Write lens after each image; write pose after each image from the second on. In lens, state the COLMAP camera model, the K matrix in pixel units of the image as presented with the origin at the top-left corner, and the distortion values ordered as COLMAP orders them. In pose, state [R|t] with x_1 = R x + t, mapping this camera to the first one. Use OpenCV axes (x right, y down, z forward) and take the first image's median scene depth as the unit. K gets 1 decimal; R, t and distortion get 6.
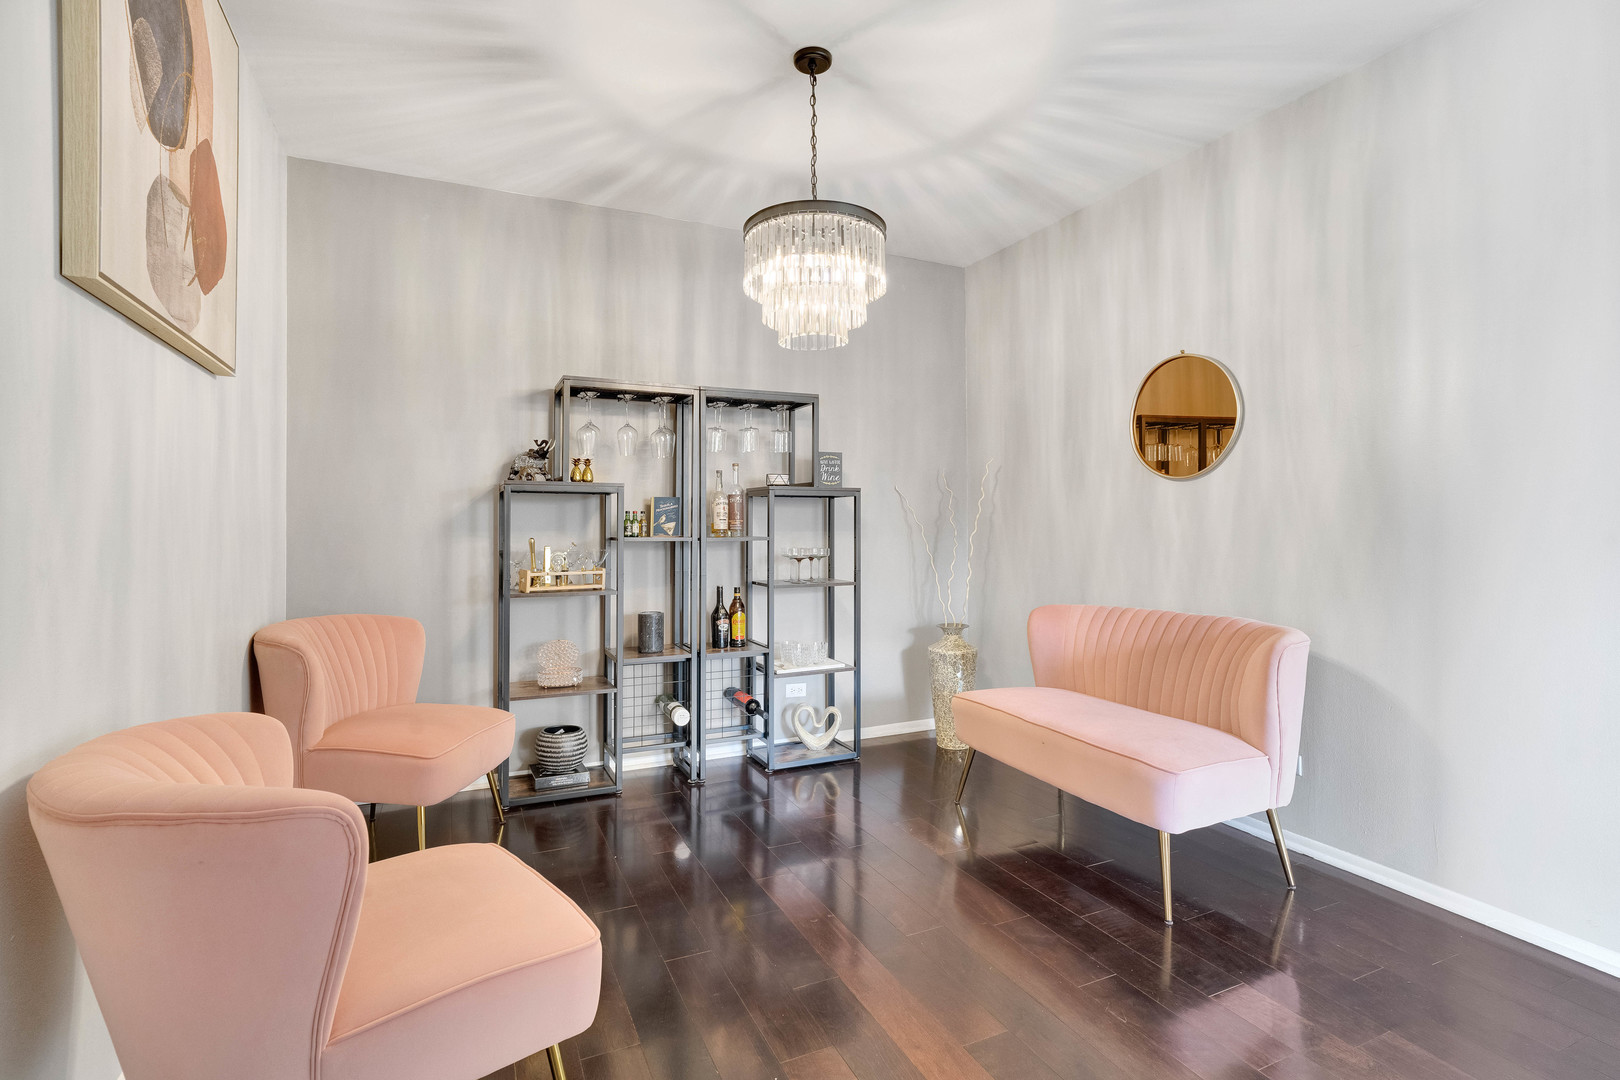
lens RADIAL K [[727.8, 0, 809.4], [0, 727.8, 469.8], [0, 0, 1]] dist [0.032476, 0.000255]
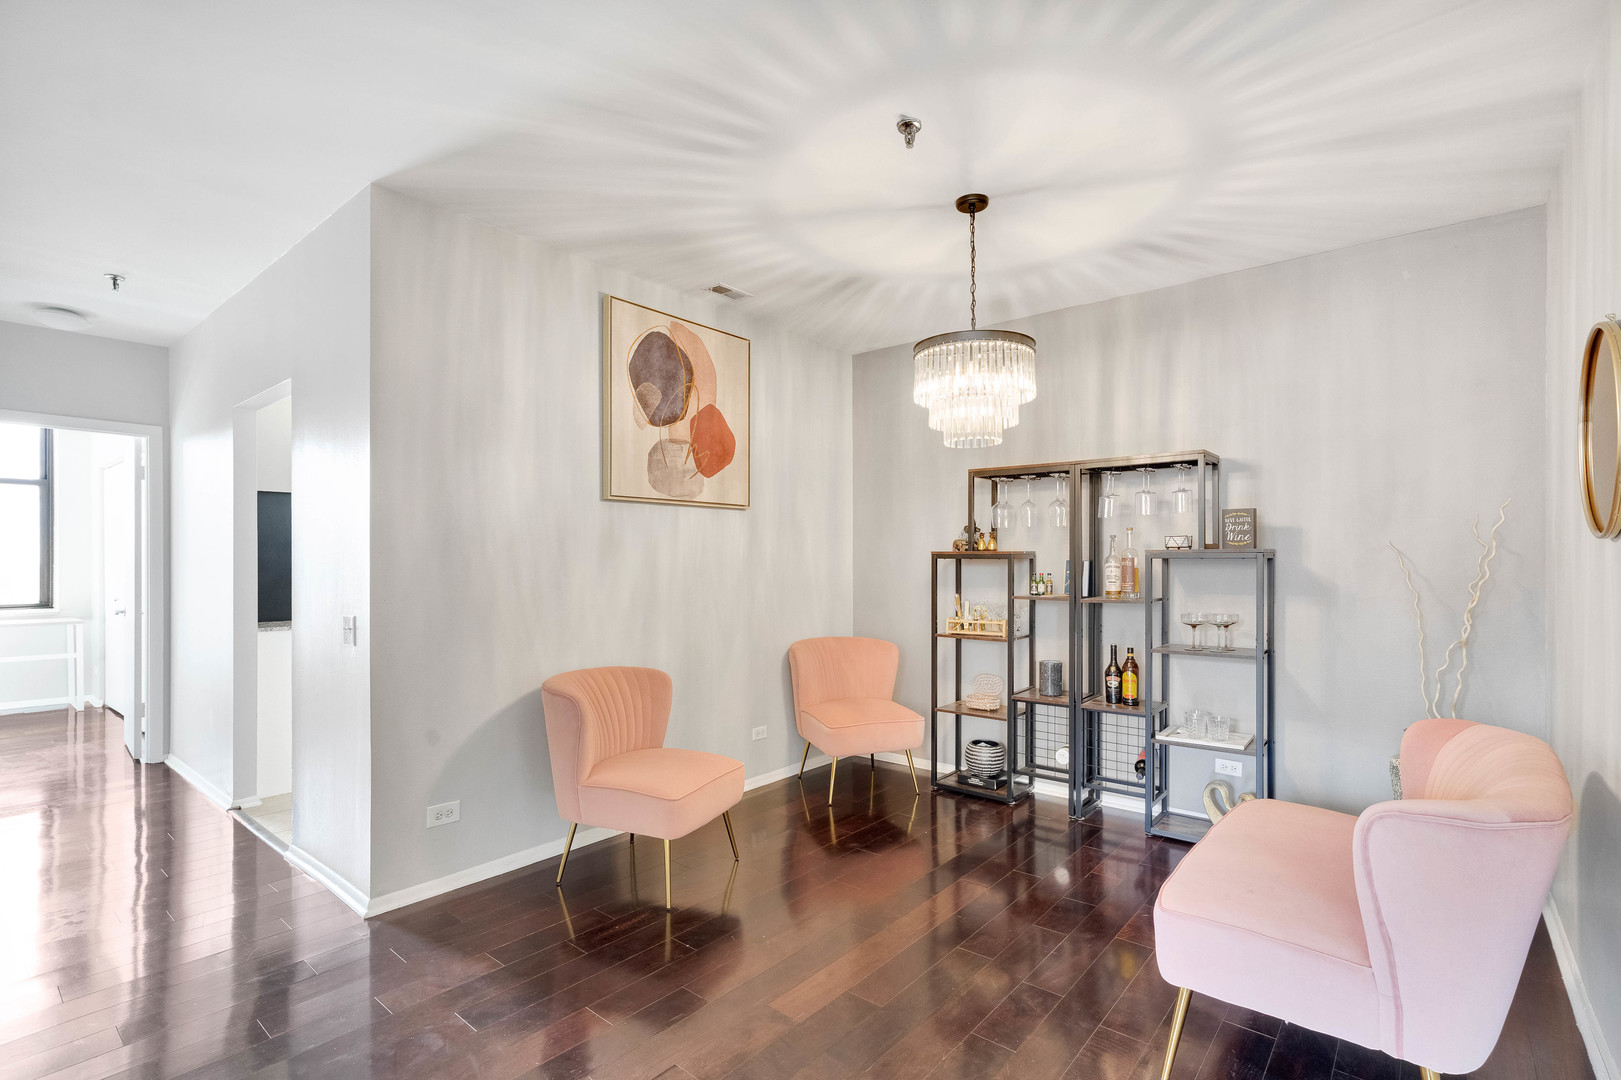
lens RADIAL K [[744.3, 0, 812.6], [0, 744.3, 540.9], [0, 0, 1]] dist [-0.029001, 0.018368]
pose [[0.456000, -0.035048, -0.889289, 0.654058], [0.050595, 0.998629, -0.013413, 0.001806], [0.888540, -0.038877, 0.457148, 0.131212]]
